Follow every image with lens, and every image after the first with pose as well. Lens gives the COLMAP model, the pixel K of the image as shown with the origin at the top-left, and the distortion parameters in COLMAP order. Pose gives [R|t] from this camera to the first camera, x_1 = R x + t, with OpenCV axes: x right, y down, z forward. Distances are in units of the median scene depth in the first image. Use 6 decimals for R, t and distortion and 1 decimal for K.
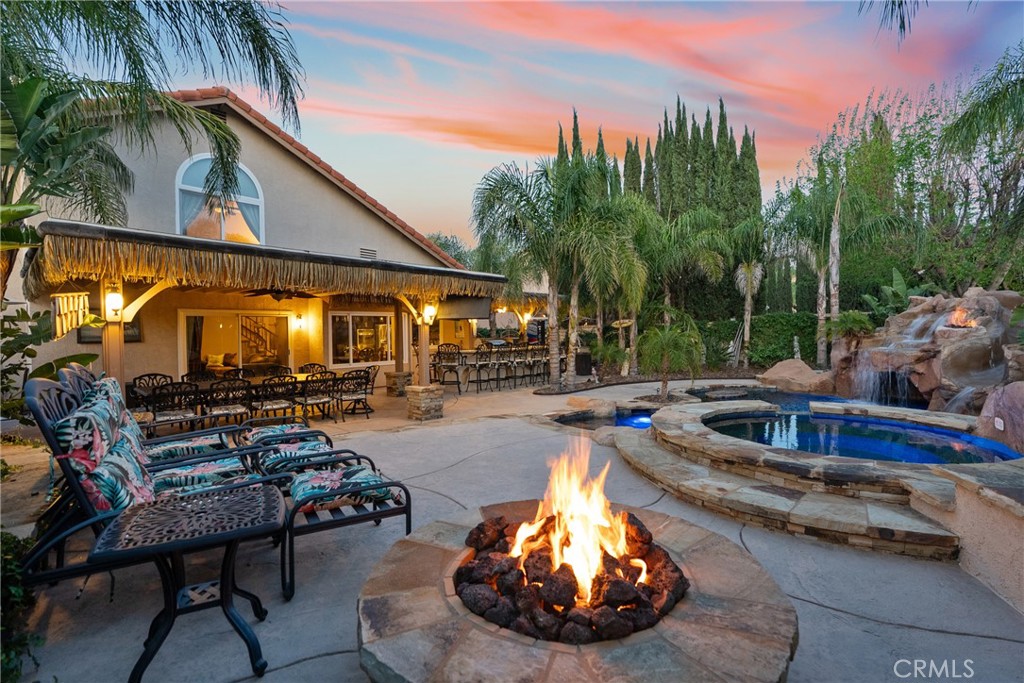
lens RADIAL K [[461.4, 0, 515.2], [0, 461.4, 341.0], [0, 0, 1]] dist [-0.006055, 0.000341]
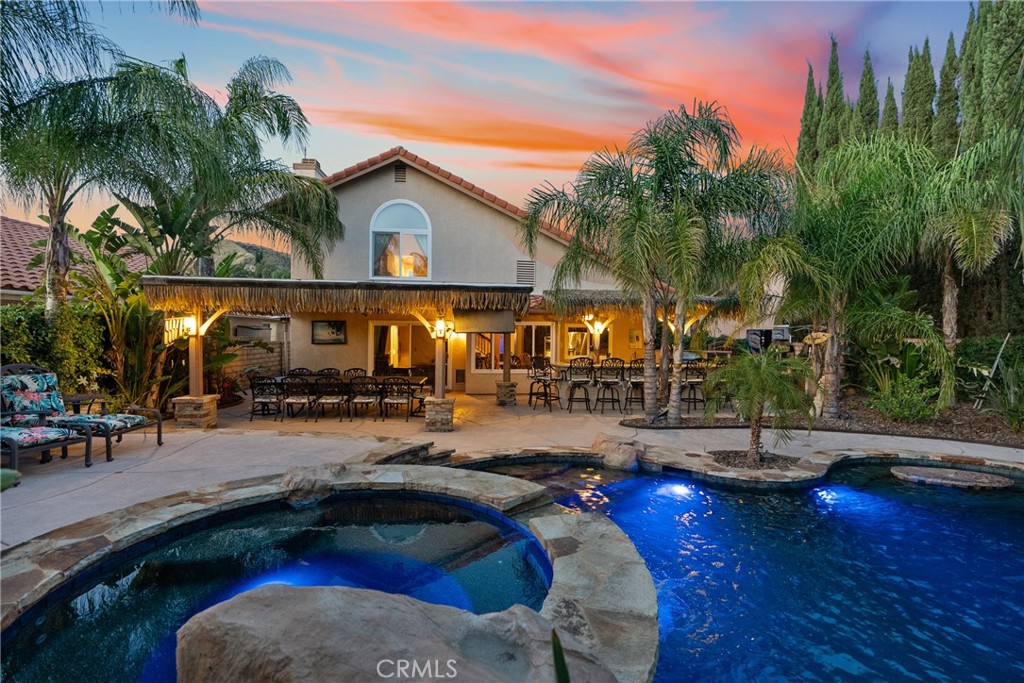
lens RADIAL K [[461.4, 0, 515.2], [0, 461.4, 341.0], [0, 0, 1]] dist [-0.006055, 0.000341]
pose [[0.732826, 0.032124, -0.679658, 0.471171], [-0.033142, 0.999384, 0.011501, -0.035864], [0.679609, 0.014097, 0.733439, 0.276395]]
